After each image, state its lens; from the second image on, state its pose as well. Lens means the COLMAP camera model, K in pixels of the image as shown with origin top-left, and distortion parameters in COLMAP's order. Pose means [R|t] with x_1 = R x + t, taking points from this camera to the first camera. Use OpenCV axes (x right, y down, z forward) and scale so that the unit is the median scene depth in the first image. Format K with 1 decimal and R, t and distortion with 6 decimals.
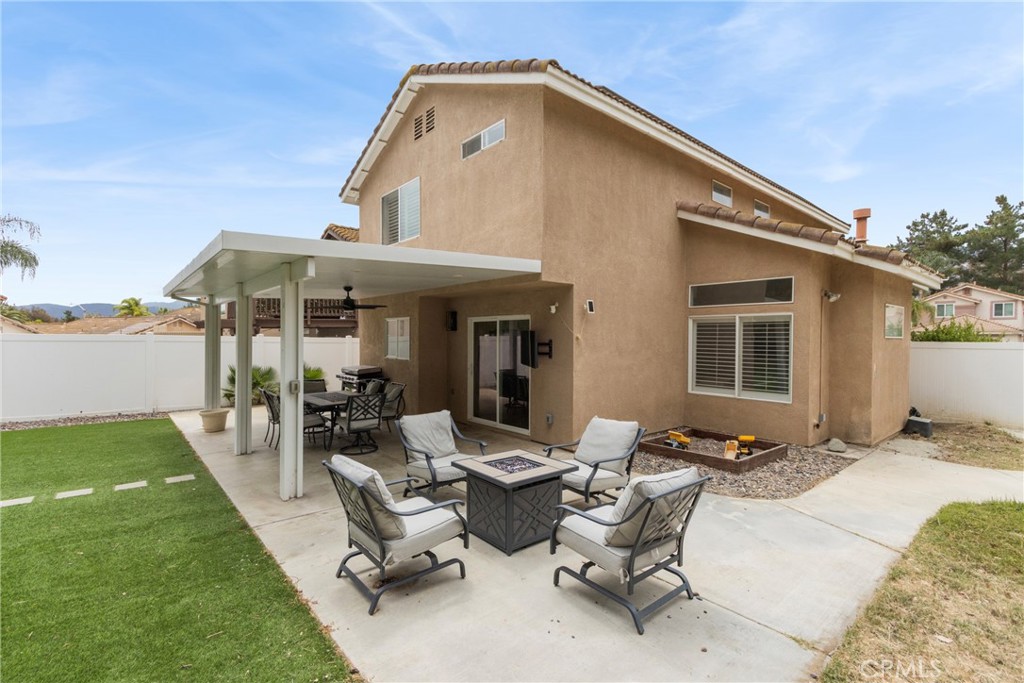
lens RADIAL K [[464.4, 0, 512.0], [0, 464.4, 341.5], [0, 0, 1]] dist [0.001793, -0.000371]
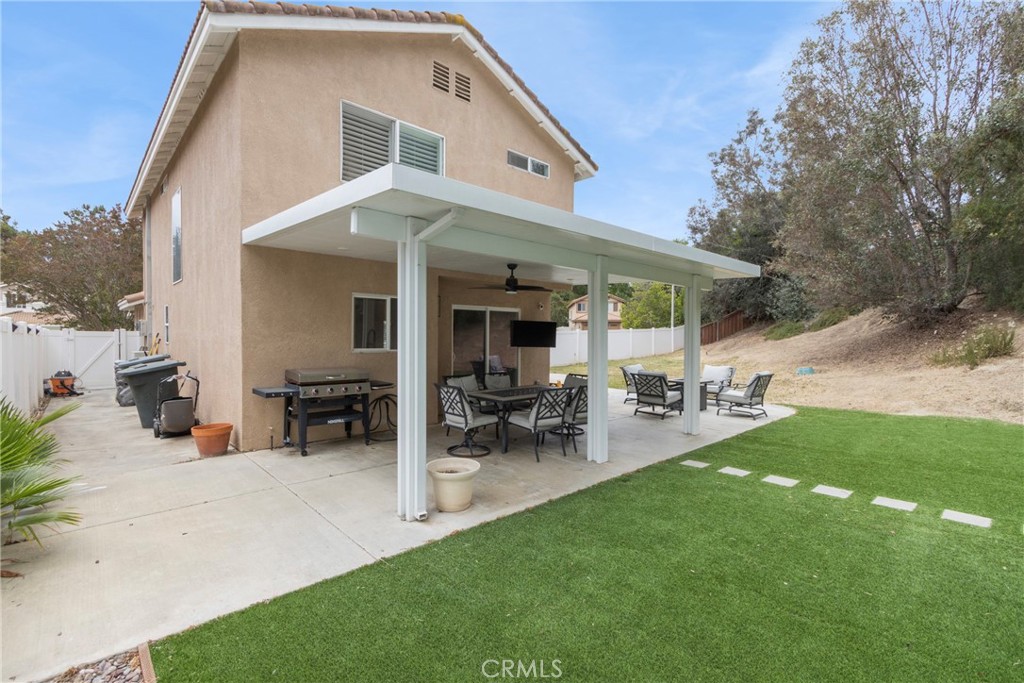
lens RADIAL K [[464.4, 0, 512.0], [0, 464.4, 341.5], [0, 0, 1]] dist [0.001793, -0.000371]
pose [[-0.052708, -0.019757, 0.998414, -1.177197], [0.002636, 0.999798, 0.019924, 0.006549], [-0.998606, 0.003682, -0.052645, 1.015246]]
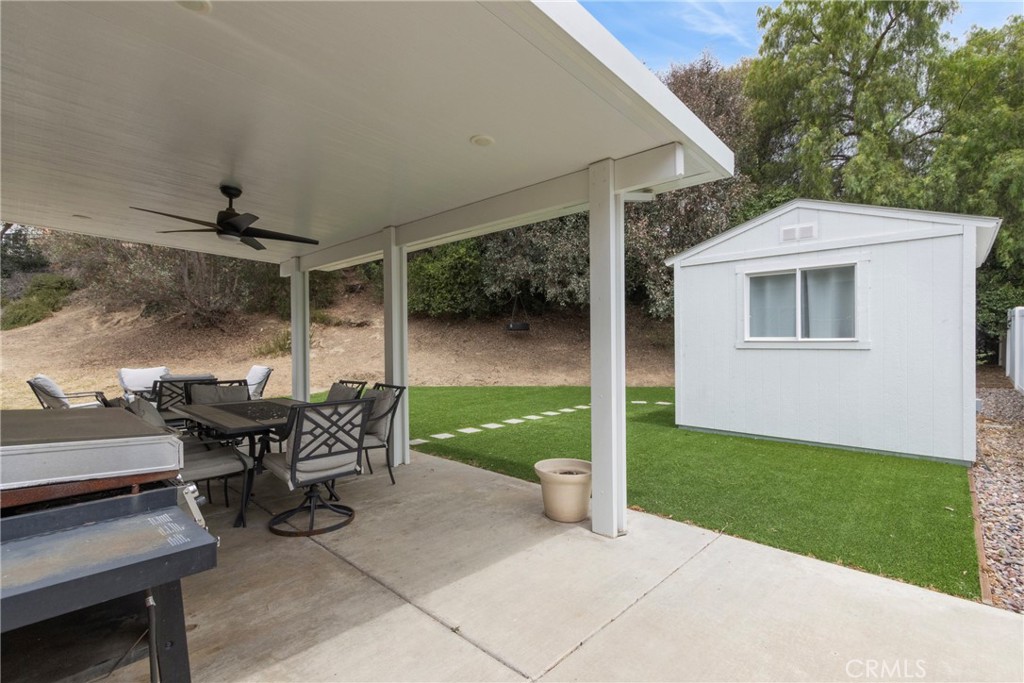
lens RADIAL K [[464.4, 0, 512.0], [0, 464.4, 341.5], [0, 0, 1]] dist [0.001793, -0.000371]
pose [[-0.991497, -0.006040, -0.129991, -0.563186], [-0.006741, 0.999965, 0.004950, 0.035004], [0.129957, 0.005784, -0.991503, 1.471376]]
